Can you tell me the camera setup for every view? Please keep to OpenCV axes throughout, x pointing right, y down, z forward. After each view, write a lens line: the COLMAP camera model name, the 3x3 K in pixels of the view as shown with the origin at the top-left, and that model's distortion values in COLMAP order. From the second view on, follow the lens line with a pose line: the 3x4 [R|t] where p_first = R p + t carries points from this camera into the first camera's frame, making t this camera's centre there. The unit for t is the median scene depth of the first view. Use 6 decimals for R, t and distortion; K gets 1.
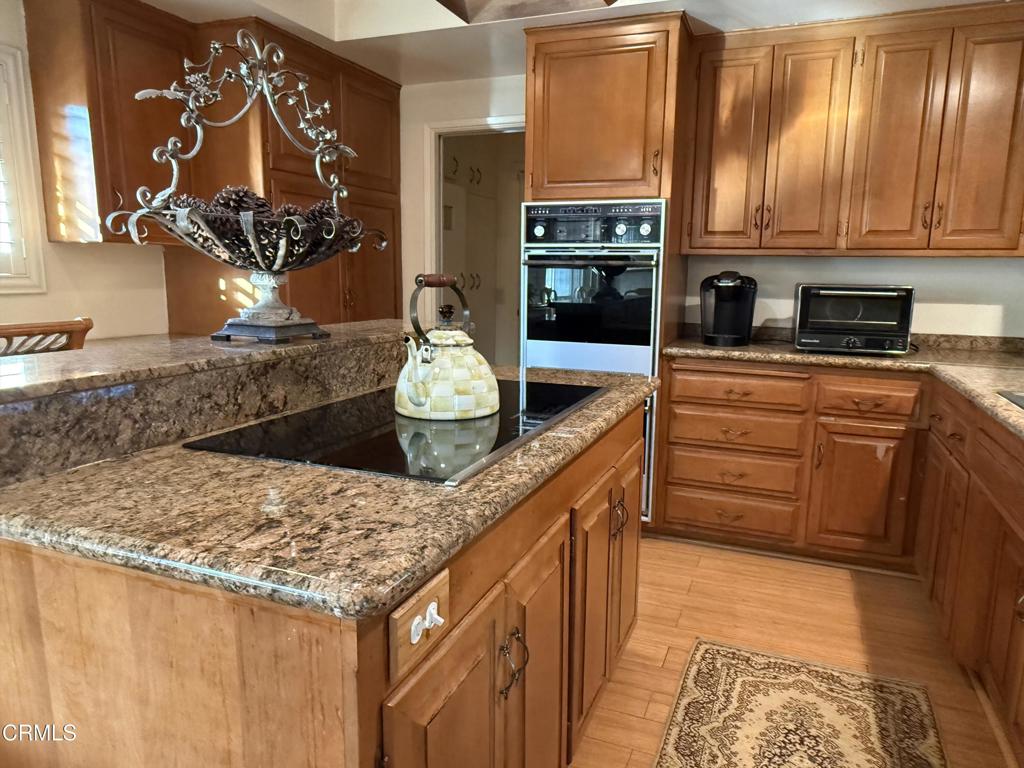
lens RADIAL K [[689.0, 0, 512.3], [0, 689.0, 392.3], [0, 0, 1]] dist [-0.003731, 0.003222]
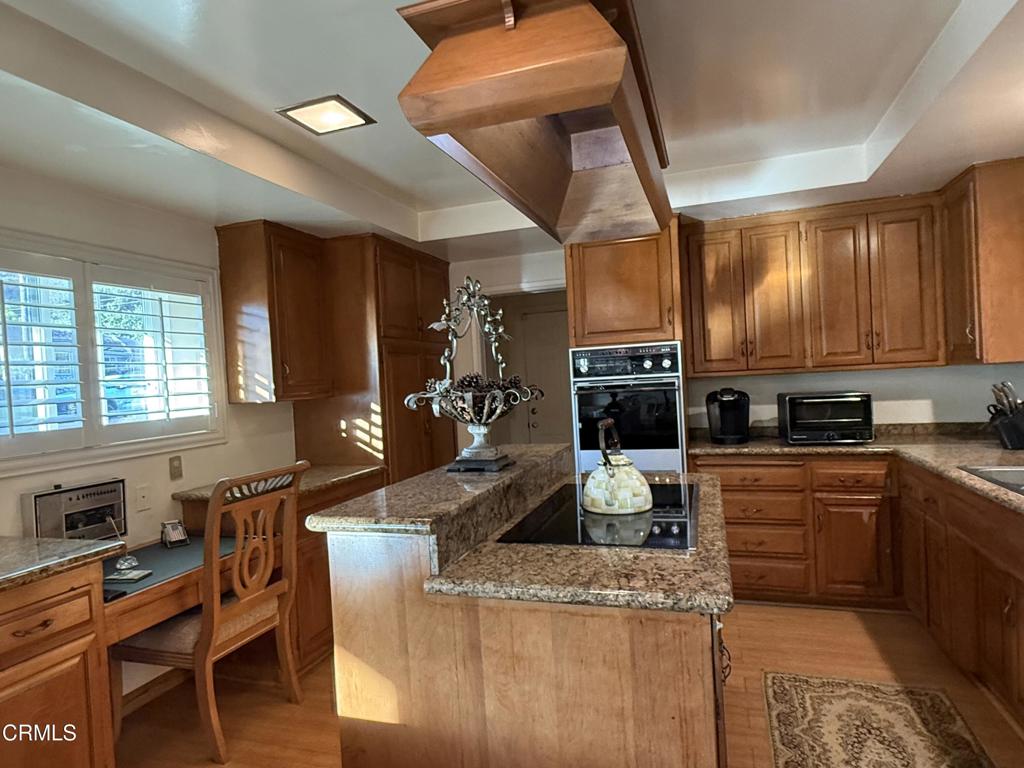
lens RADIAL K [[621.7, 0, 486.3], [0, 621.7, 394.9], [0, 0, 1]] dist [0.001137, -0.001094]
pose [[0.996991, -0.069297, 0.034747, -0.223249], [0.073778, 0.985787, -0.150933, -0.017877], [-0.023794, 0.153043, 0.987933, -0.206940]]
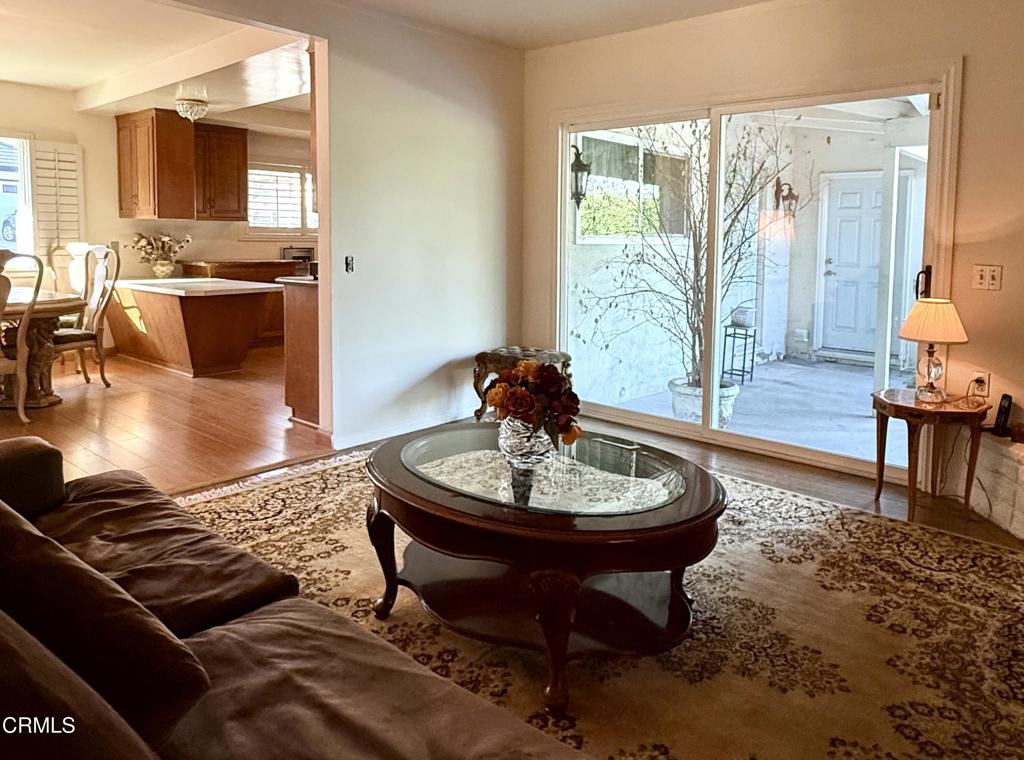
lens RADIAL K [[722.9, 0, 537.9], [0, 722.9, 292.7], [0, 0, 1]] dist [0.000283, 0.002652]
pose [[0.945957, 0.021601, -0.323571, 1.033825], [-0.053855, 0.994388, -0.091059, 0.318279], [0.319788, 0.103564, 0.941812, -1.655173]]
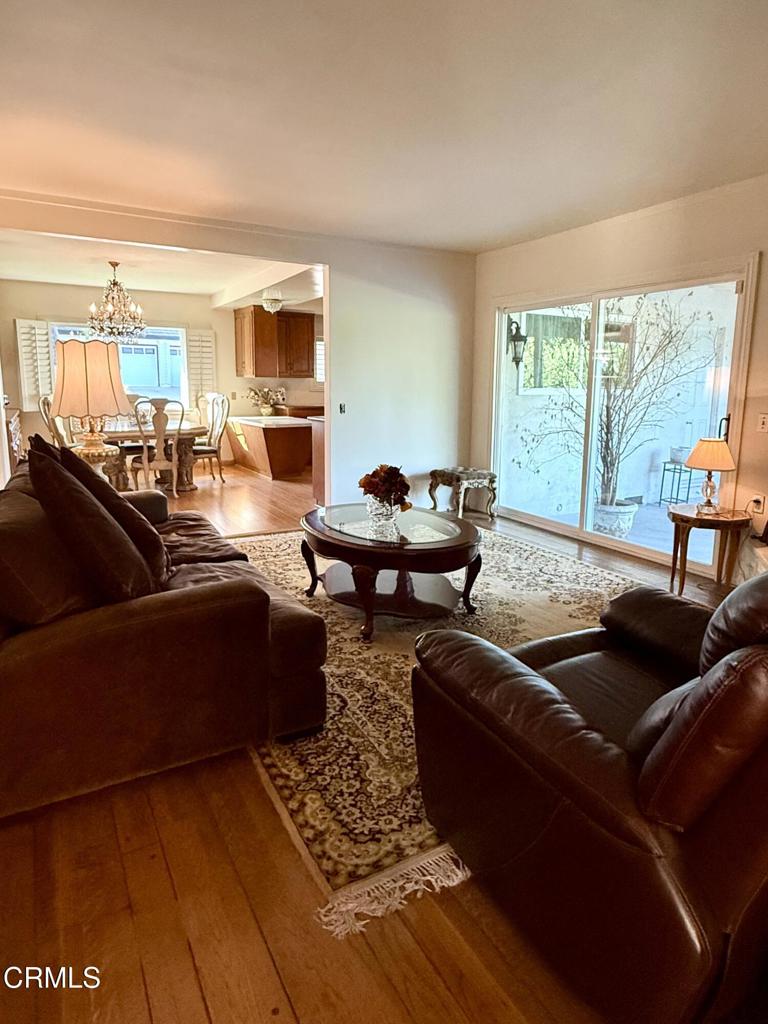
lens RADIAL K [[621.7, 0, 384.5], [0, 621.7, 486.6], [0, 0, 1]] dist [0.001137, -0.001094]
pose [[0.778536, 0.095396, -0.620308, 1.549230], [-0.104349, 0.994299, 0.021944, 0.338107], [0.618864, 0.047644, 0.784052, -1.865293]]
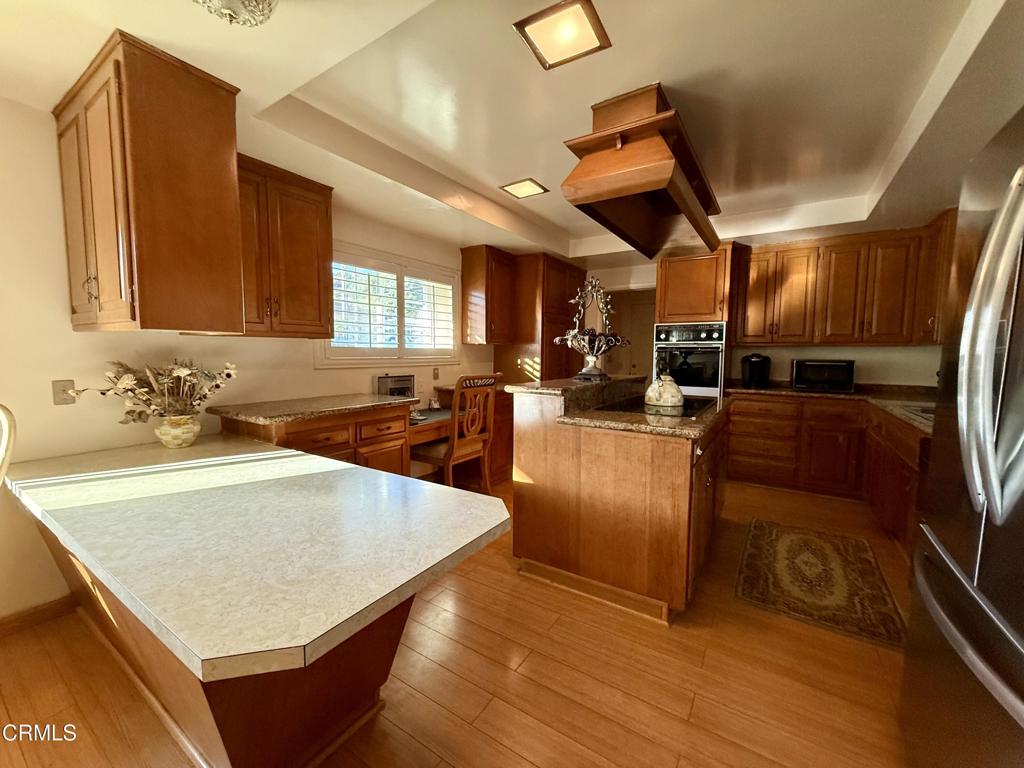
lens RADIAL K [[401.3, 0, 517.4], [0, 401.3, 386.0], [0, 0, 1]] dist [0.000437, -0.000331]
pose [[0.982186, 0.008580, -0.187716, -0.202522], [-0.025958, 0.995575, -0.090314, 0.062686], [0.186111, 0.093578, 0.978062, -0.390354]]
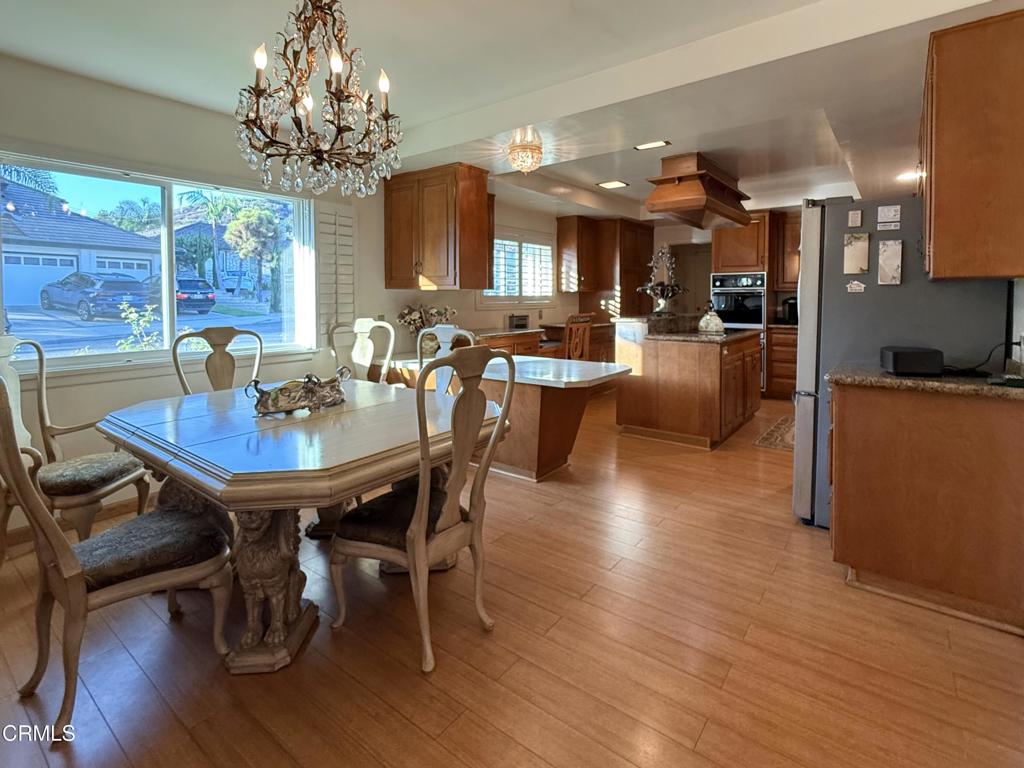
lens RADIAL K [[475.0, 0, 543.6], [0, 475.0, 311.8], [0, 0, 1]] dist [-0.000854, 0.000526]
pose [[0.971758, -0.008792, -0.235816, -0.221664], [-0.025136, 0.989764, -0.140483, 0.190596], [0.234637, 0.142442, 0.961590, -1.145282]]
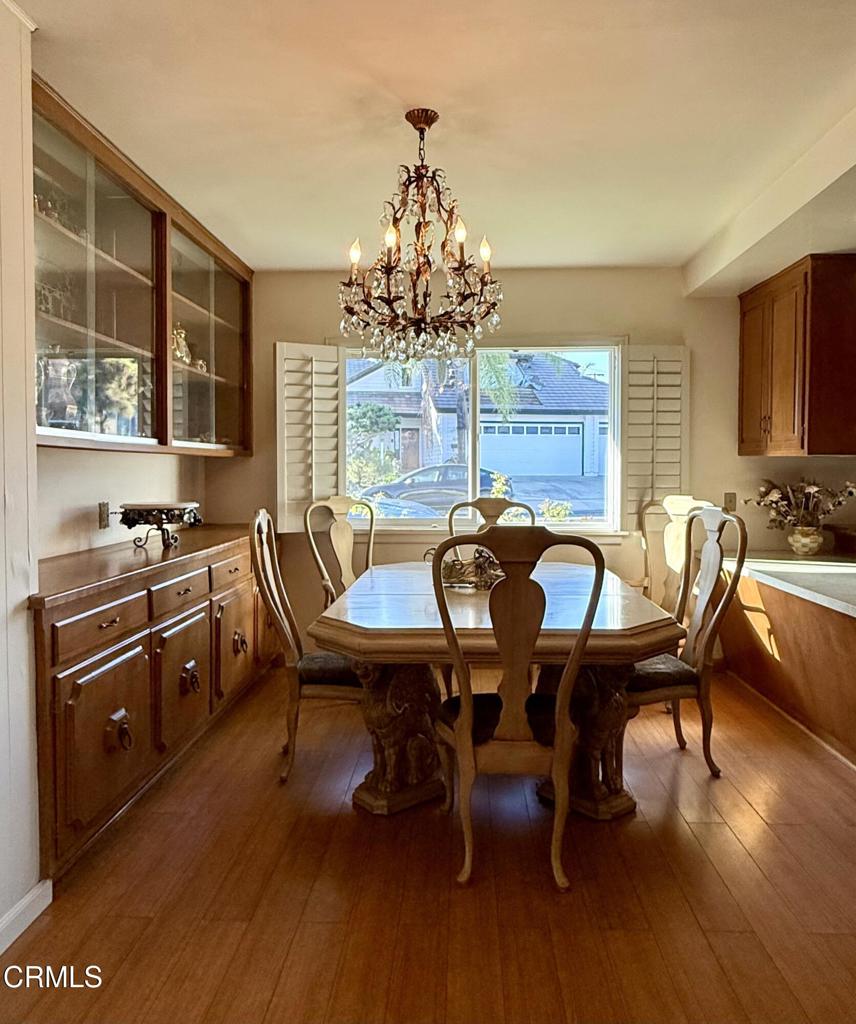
lens RADIAL K [[707.8, 0, 446.8], [0, 707.8, 482.9], [0, 0, 1]] dist [-0.003031, -0.000168]
pose [[0.344183, 0.005669, -0.938885, 0.149305], [-0.156775, 0.986290, -0.051516, 0.161005], [0.925721, 0.164925, 0.340353, -0.949148]]
